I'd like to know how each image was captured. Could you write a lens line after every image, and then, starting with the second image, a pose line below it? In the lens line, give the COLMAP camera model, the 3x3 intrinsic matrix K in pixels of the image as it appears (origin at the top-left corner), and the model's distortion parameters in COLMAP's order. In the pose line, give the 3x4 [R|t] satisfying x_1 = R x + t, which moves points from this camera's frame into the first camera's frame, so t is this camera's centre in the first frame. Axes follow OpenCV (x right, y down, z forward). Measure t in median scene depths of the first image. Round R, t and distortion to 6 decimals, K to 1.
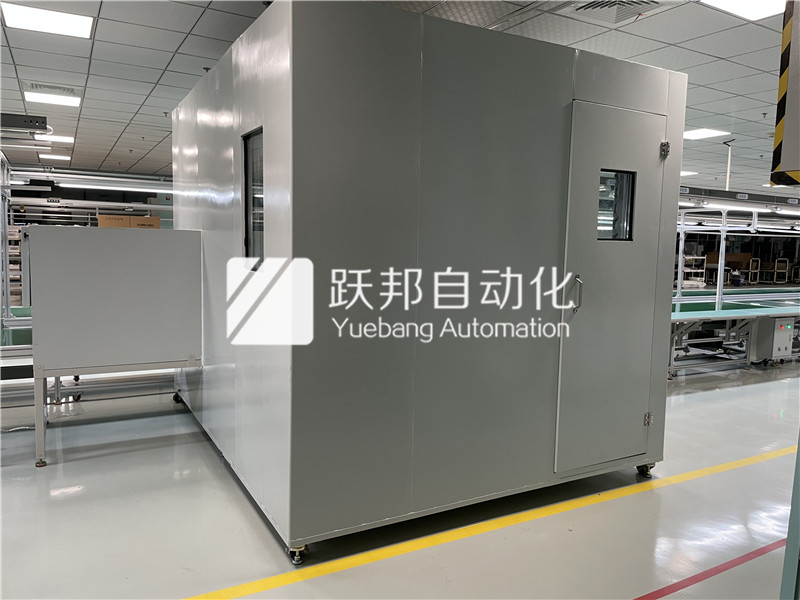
lens RADIAL K [[597.1, 0, 398.9], [0, 597.1, 291.4], [0, 0, 1]] dist [0.007041, 0.001262]
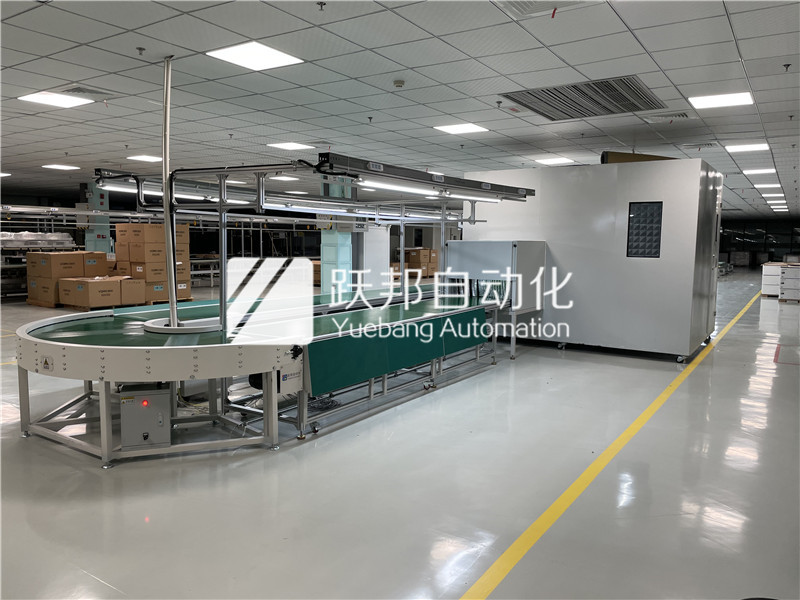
lens RADIAL K [[604.4, 0, 400.0], [0, 604.4, 300.0], [0, 0, 1]] dist [0.029770, -0.001141]
pose [[0.897311, -0.066233, 0.436402, -0.863907], [0.058604, 0.997802, 0.030940, 0.001931], [-0.437492, -0.002188, 0.899220, -0.323412]]
